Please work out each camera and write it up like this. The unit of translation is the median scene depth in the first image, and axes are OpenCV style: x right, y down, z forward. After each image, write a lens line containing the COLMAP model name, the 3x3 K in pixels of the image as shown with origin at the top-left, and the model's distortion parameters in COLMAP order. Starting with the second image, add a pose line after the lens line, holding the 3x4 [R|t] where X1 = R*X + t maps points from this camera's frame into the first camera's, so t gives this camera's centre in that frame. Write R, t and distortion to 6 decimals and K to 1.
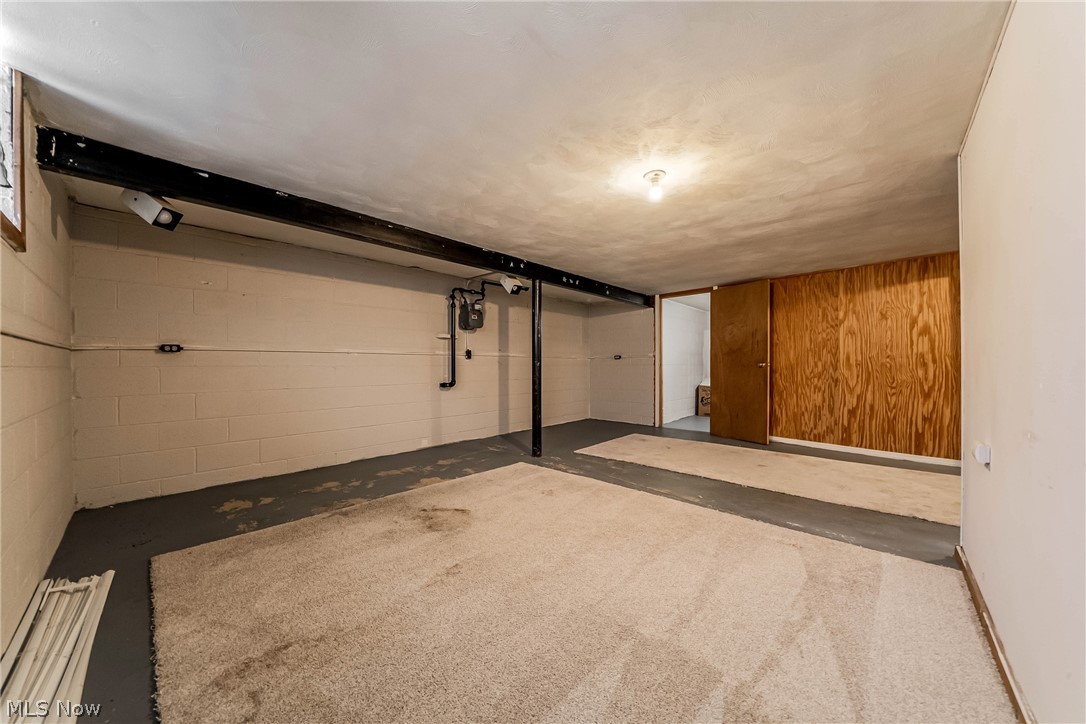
lens RADIAL K [[372.8, 0, 548.7], [0, 372.8, 366.2], [0, 0, 1]] dist [-0.016878, -0.000071]
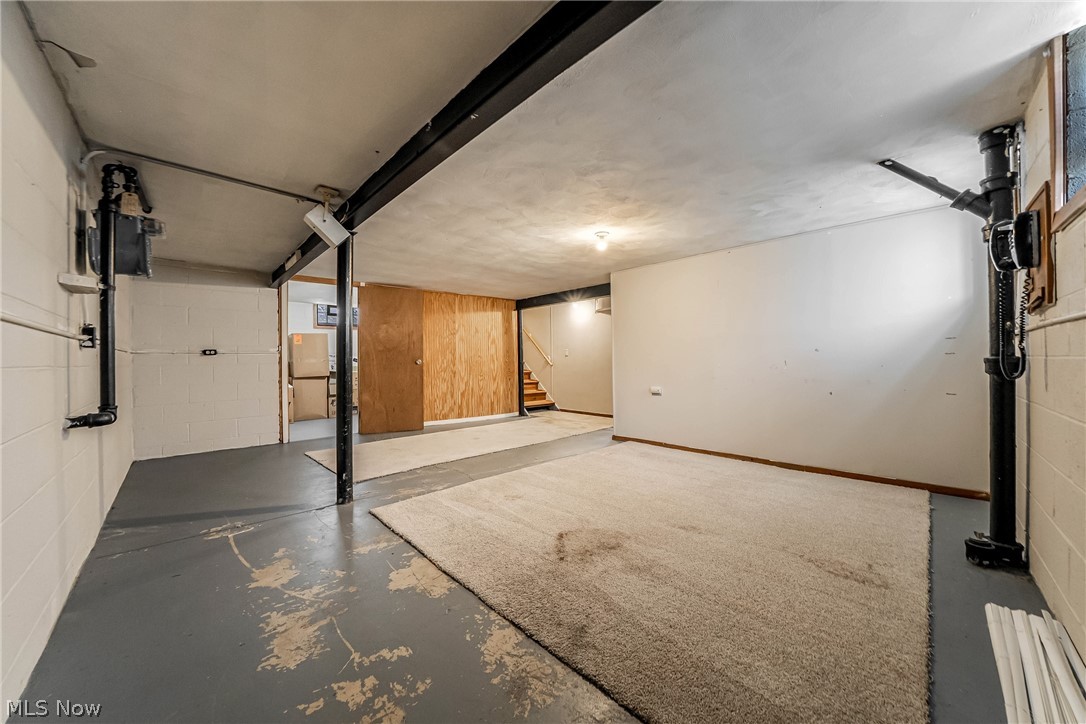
lens RADIAL K [[372.8, 0, 546.2], [0, 372.8, 359.8], [0, 0, 1]] dist [-0.016878, -0.000071]
pose [[0.078481, 0.003236, 0.996910, -0.632780], [0.013677, 0.999897, -0.004323, -0.000164], [-0.996822, 0.013974, 0.078429, 0.573590]]
